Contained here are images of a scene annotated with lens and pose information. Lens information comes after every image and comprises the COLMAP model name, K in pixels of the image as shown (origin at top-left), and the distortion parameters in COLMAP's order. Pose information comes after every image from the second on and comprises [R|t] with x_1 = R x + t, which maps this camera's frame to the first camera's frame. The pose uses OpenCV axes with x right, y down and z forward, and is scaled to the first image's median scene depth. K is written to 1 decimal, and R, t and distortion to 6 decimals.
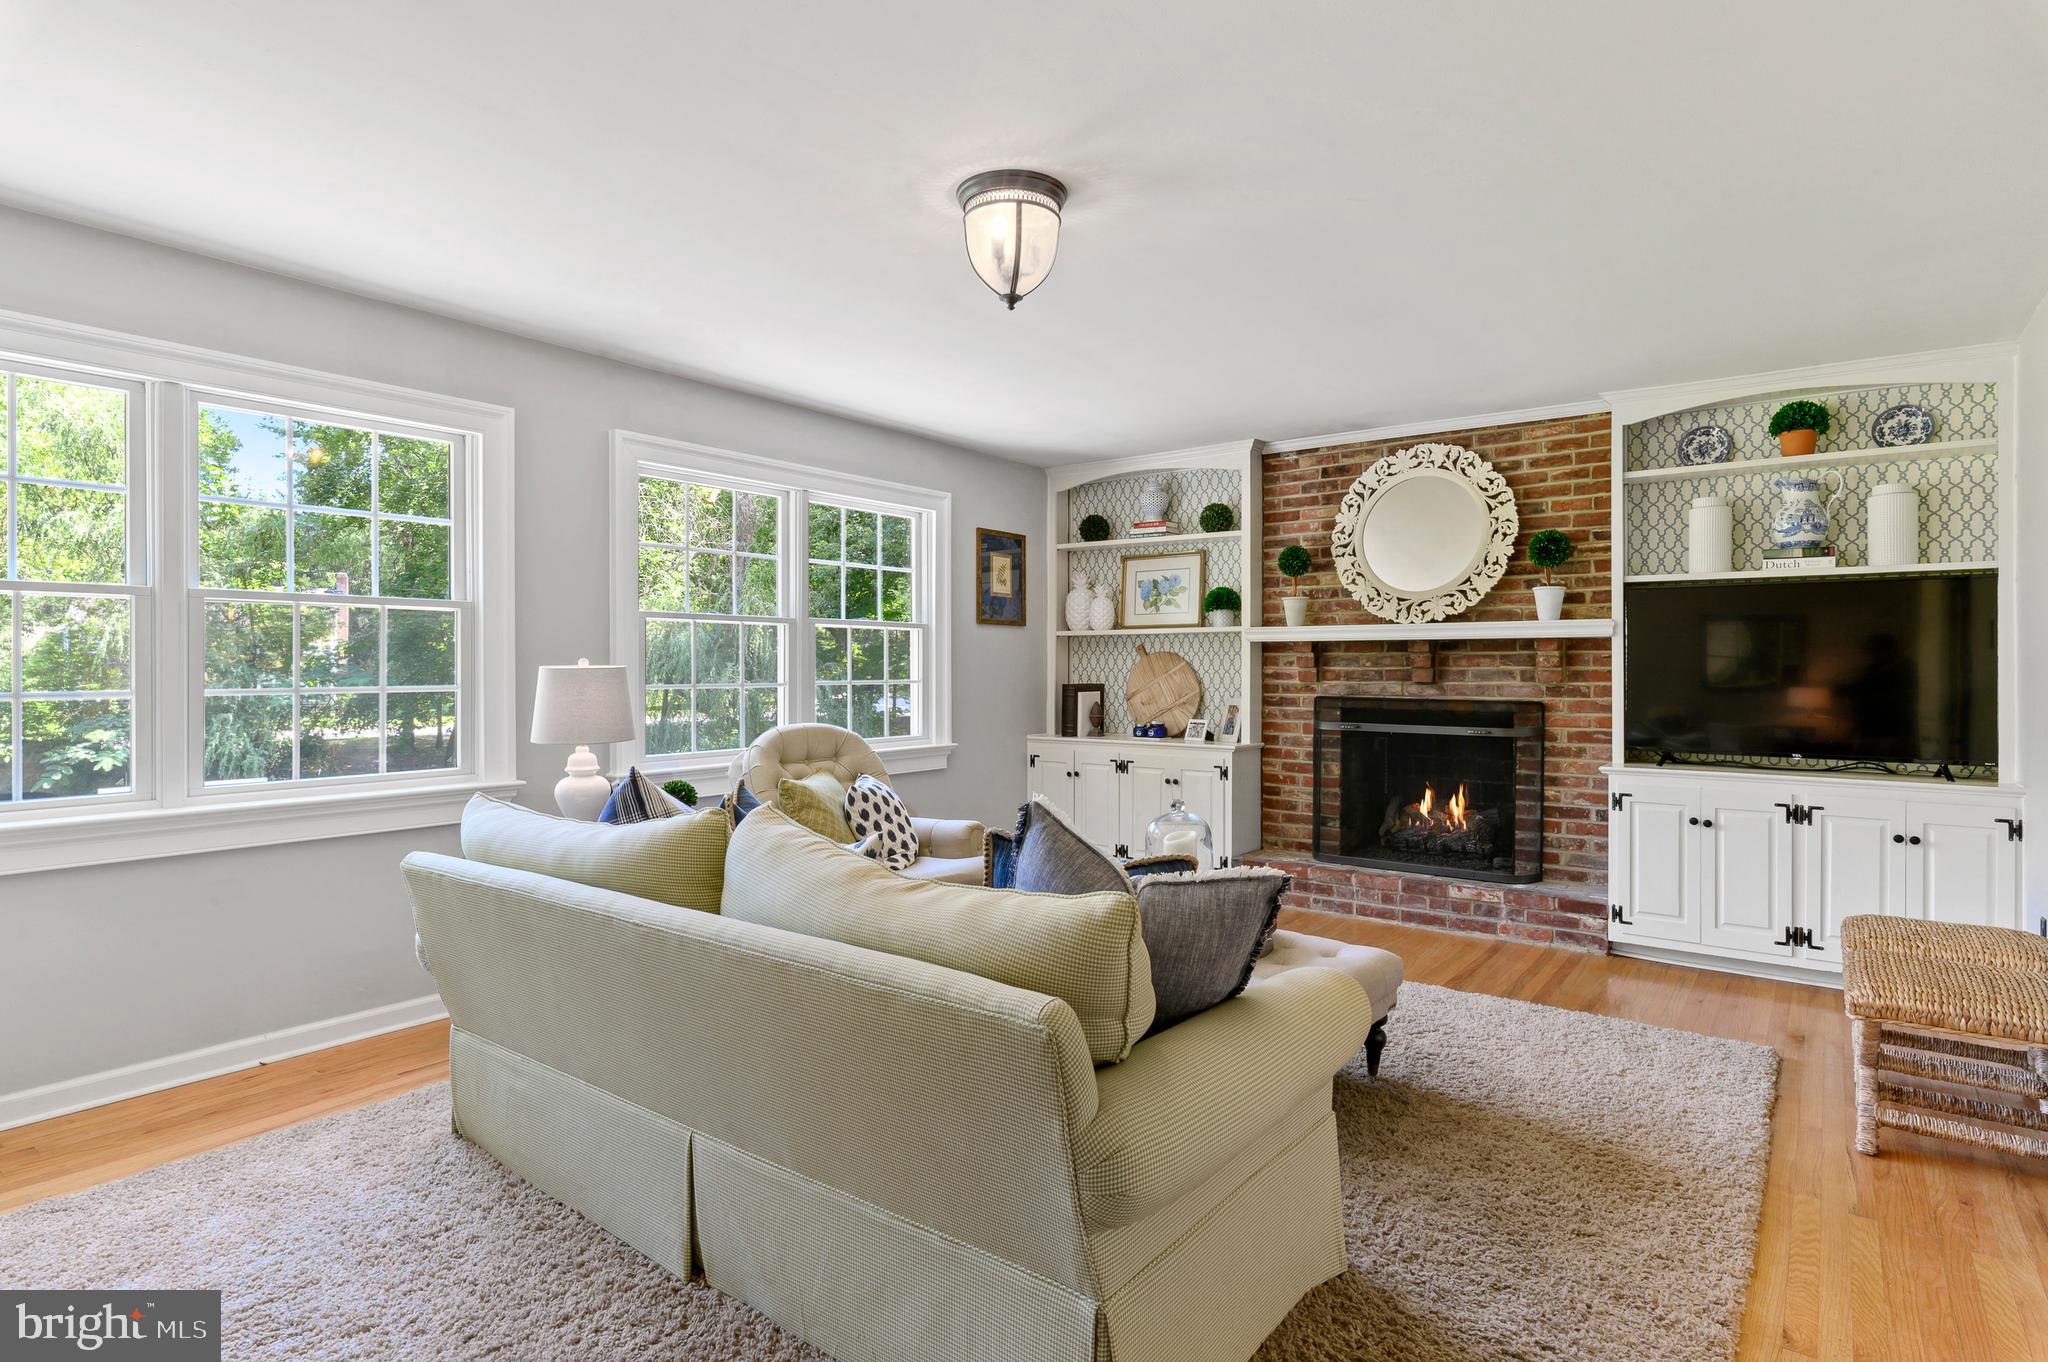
lens RADIAL K [[1086.4, 0, 1024.7], [0, 1086.4, 673.5], [0, 0, 1]] dist [0.000795, -0.000451]
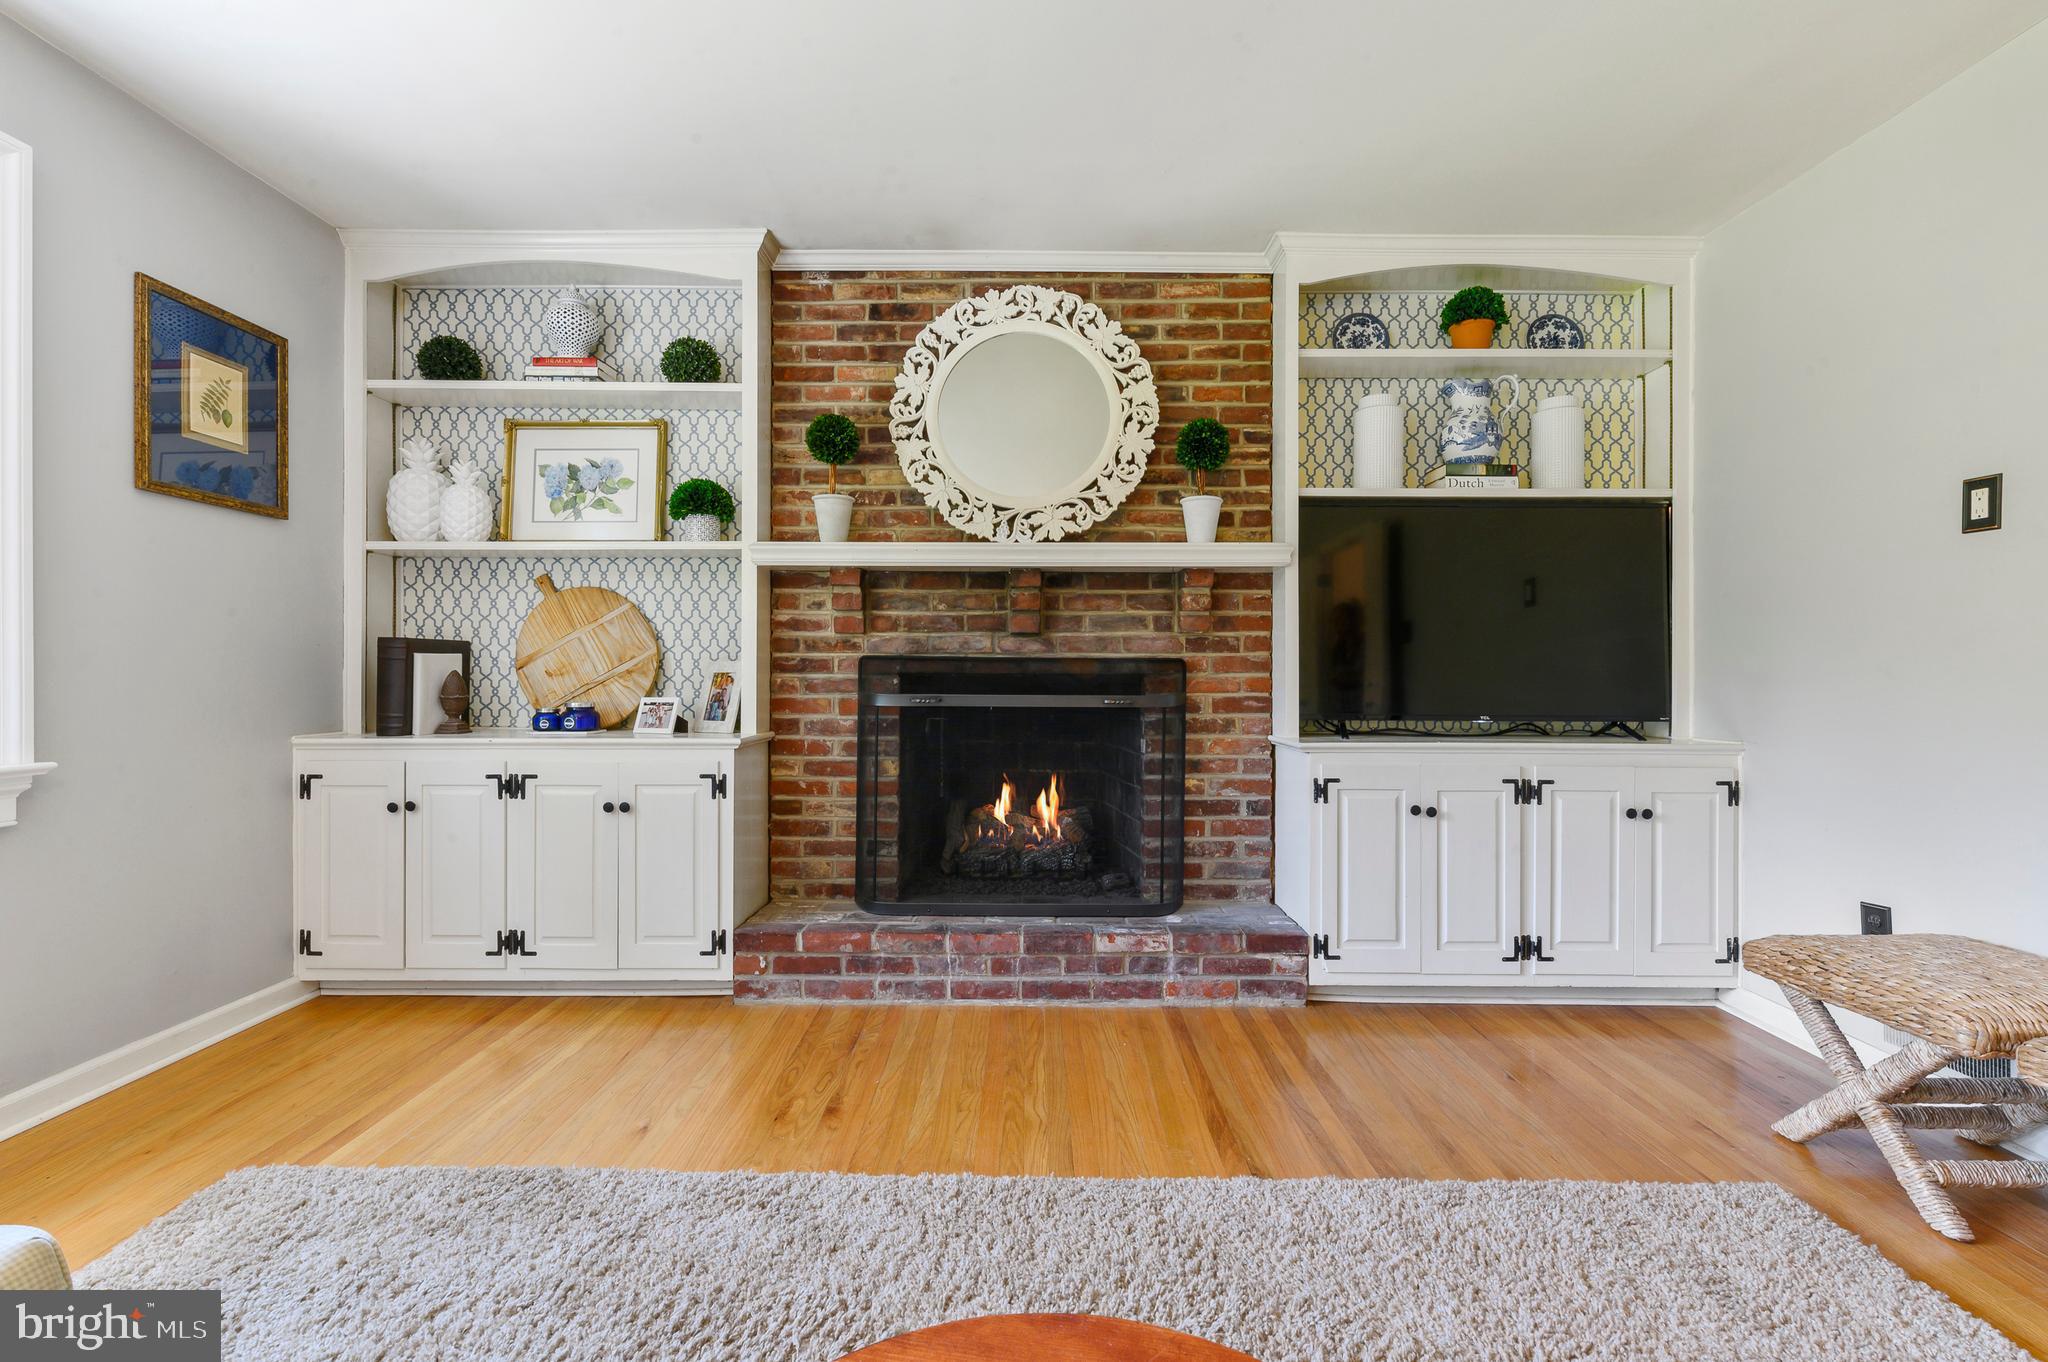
lens RADIAL K [[897.4, 0, 1036.8], [0, 897.4, 671.6], [0, 0, 1]] dist [0.002829, 0.001040]
pose [[0.796182, 0.000546, 0.605058, 0.030724], [0.002893, 0.999985, -0.004709, 0.036000], [-0.605051, 0.005500, 0.796168, 0.556879]]
